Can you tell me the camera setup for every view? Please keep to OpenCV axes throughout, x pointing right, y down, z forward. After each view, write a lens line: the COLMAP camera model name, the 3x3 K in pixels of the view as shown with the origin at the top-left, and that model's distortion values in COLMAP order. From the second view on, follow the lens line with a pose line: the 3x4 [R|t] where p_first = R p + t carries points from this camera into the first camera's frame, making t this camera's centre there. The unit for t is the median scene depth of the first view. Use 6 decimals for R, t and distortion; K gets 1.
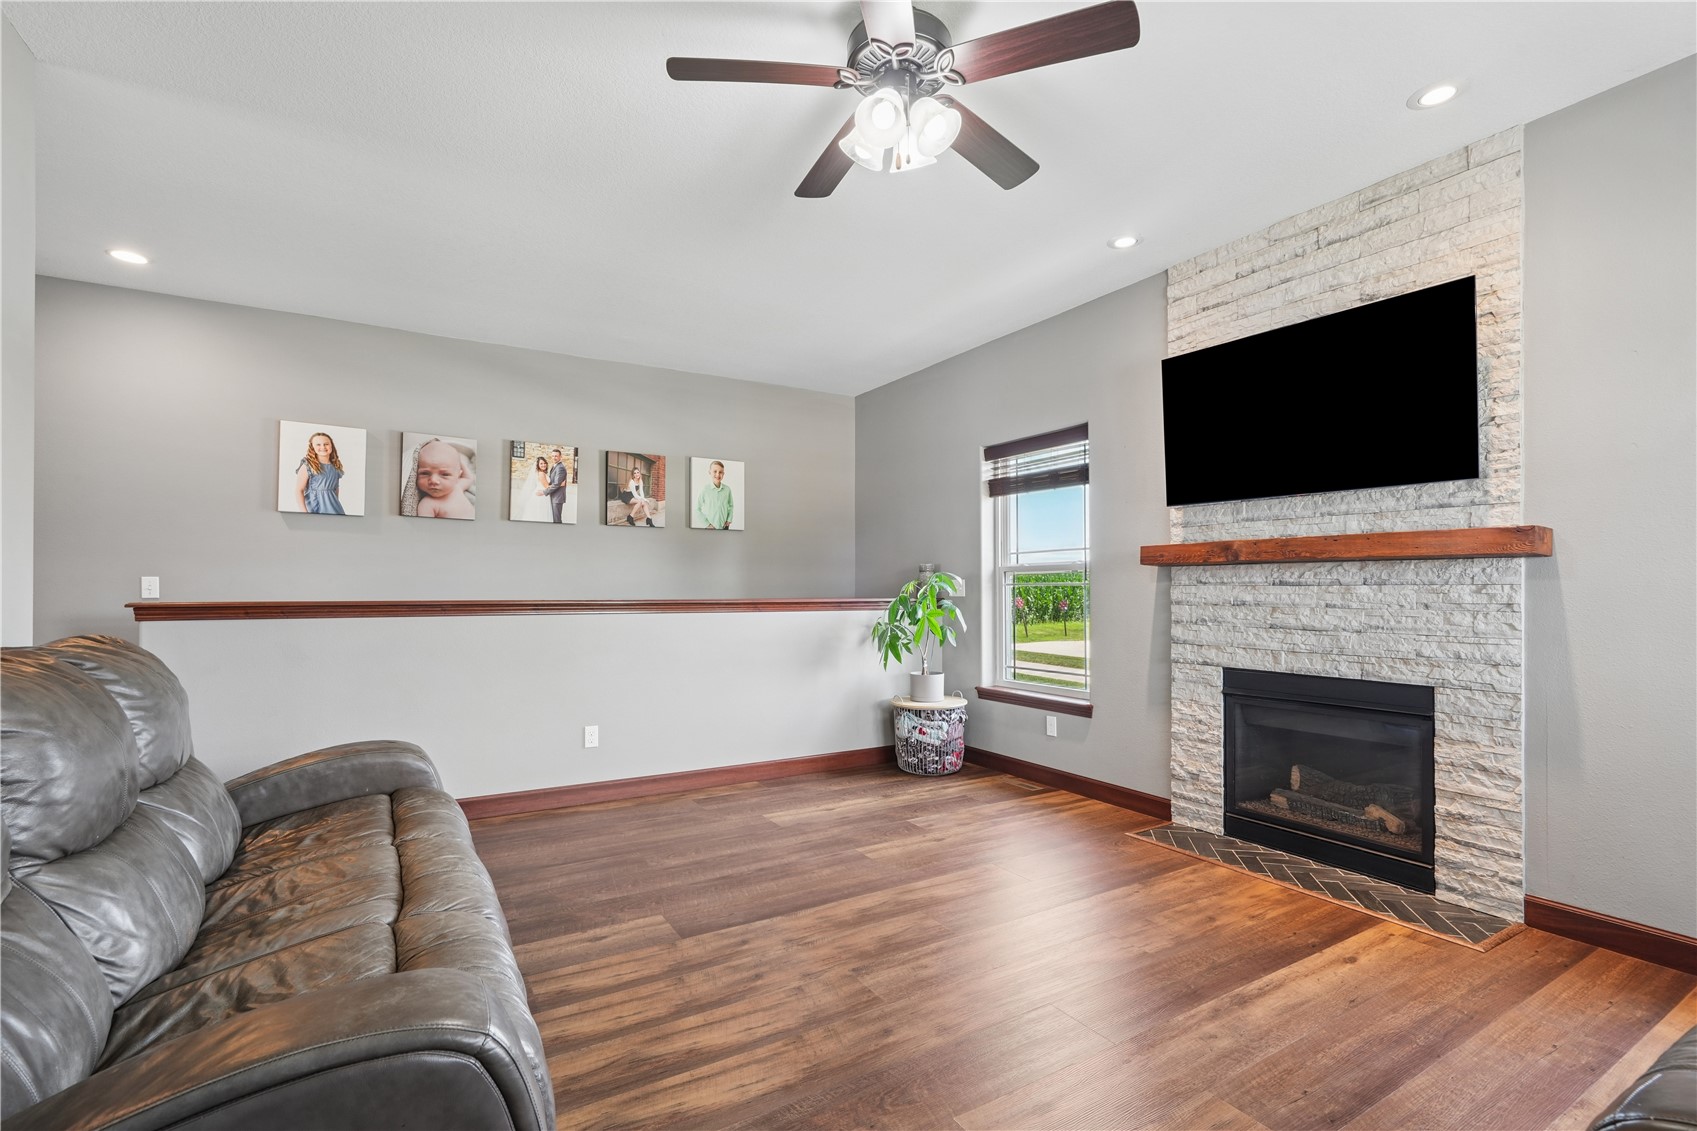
lens RADIAL K [[771.1, 0, 865.9], [0, 771.1, 582.9], [0, 0, 1]] dist [-0.000215, 0.000988]
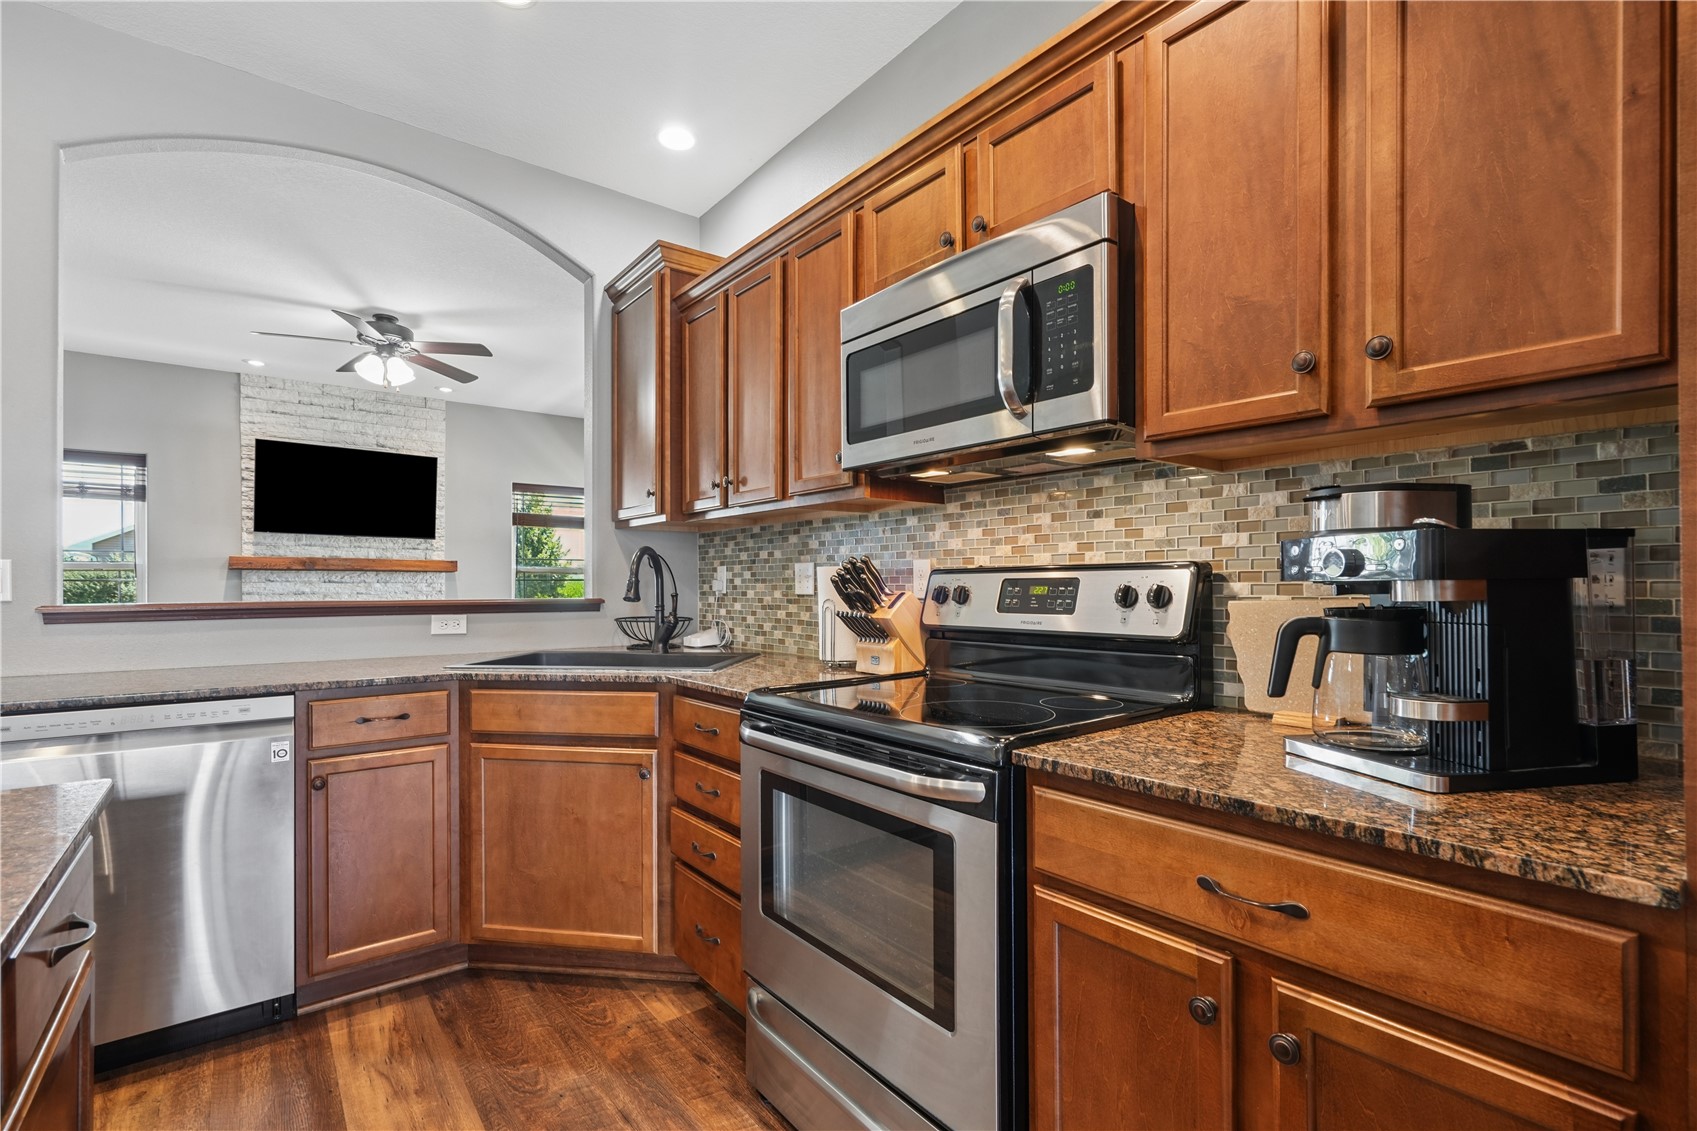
lens RADIAL K [[771.1, 0, 854.4], [0, 771.1, 575.6], [0, 0, 1]] dist [-0.000215, 0.000988]
pose [[-0.120125, 0.003865, 0.992751, -1.386268], [-0.014513, 0.999879, -0.005649, -0.021312], [-0.992653, -0.015087, -0.120055, -0.023442]]
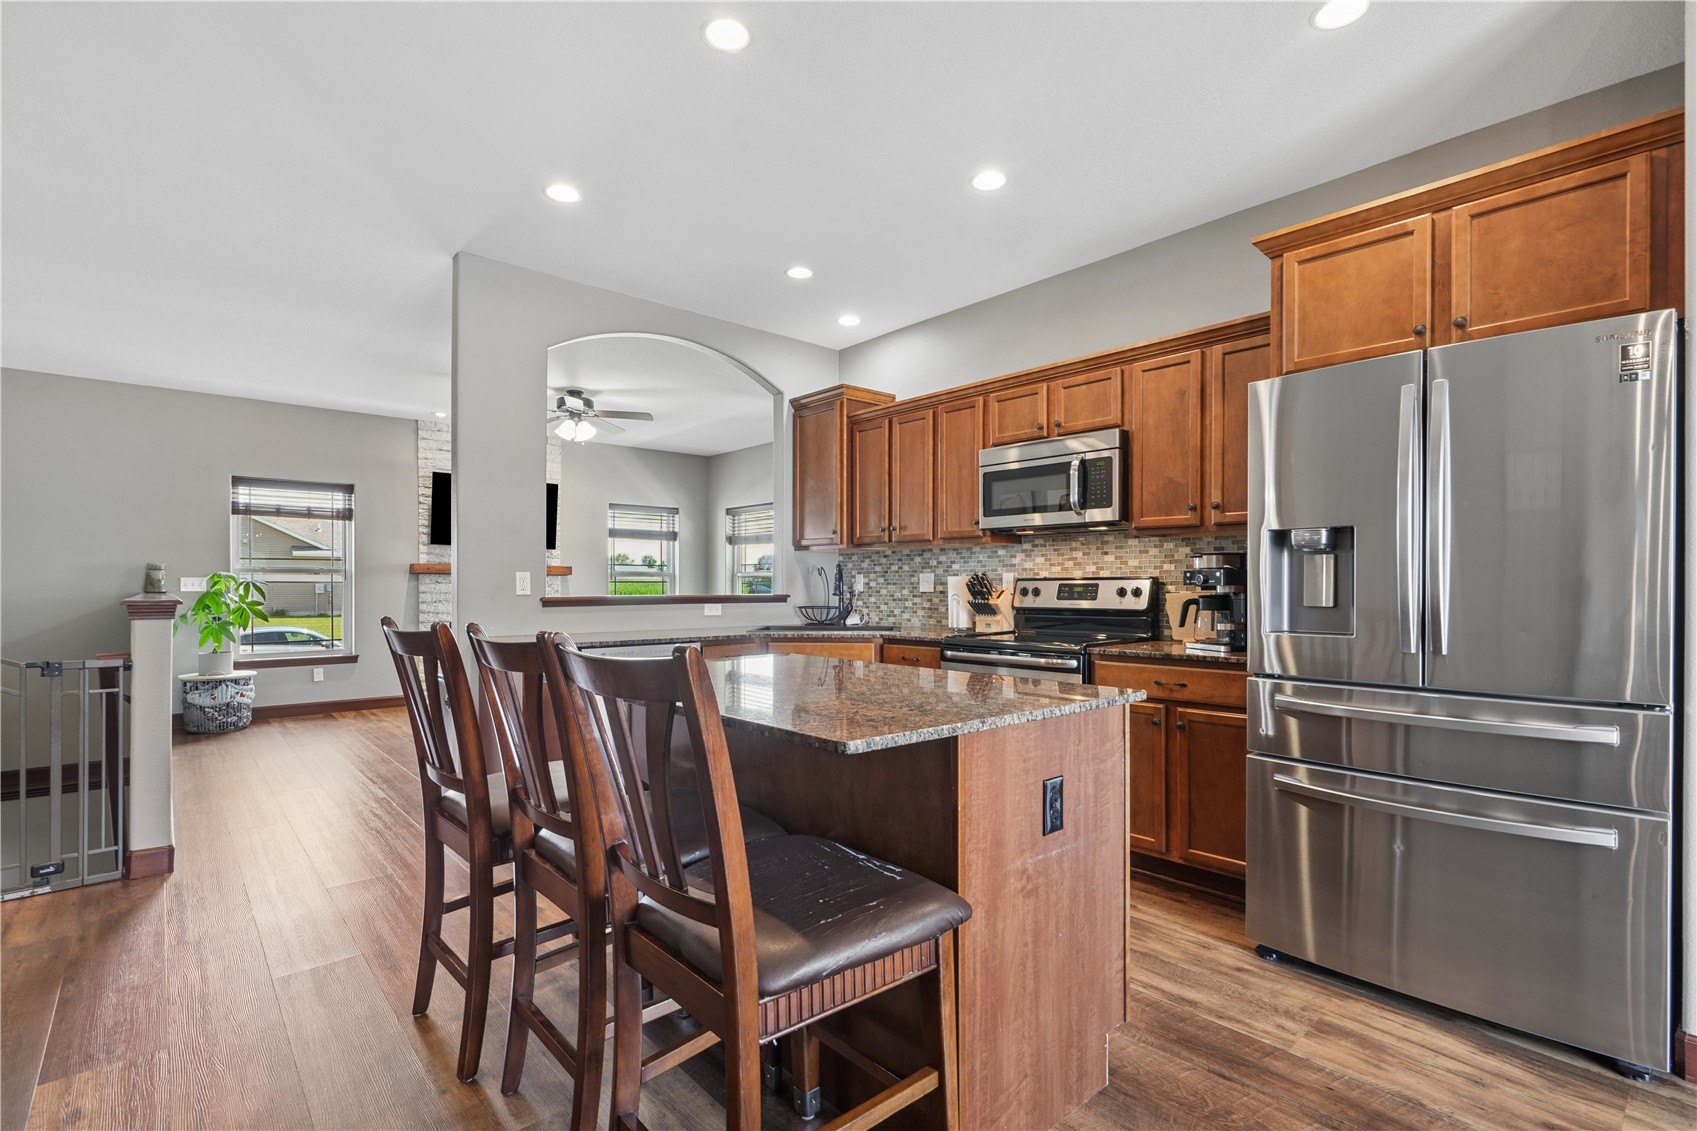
lens RADIAL K [[771.1, 0, 854.7], [0, 771.1, 580.0], [0, 0, 1]] dist [-0.000215, 0.000988]
pose [[-0.178435, -0.001460, 0.983951, -1.885524], [-0.015478, 0.999879, -0.001323, -0.022664], [-0.983830, -0.015466, -0.178436, 0.286821]]
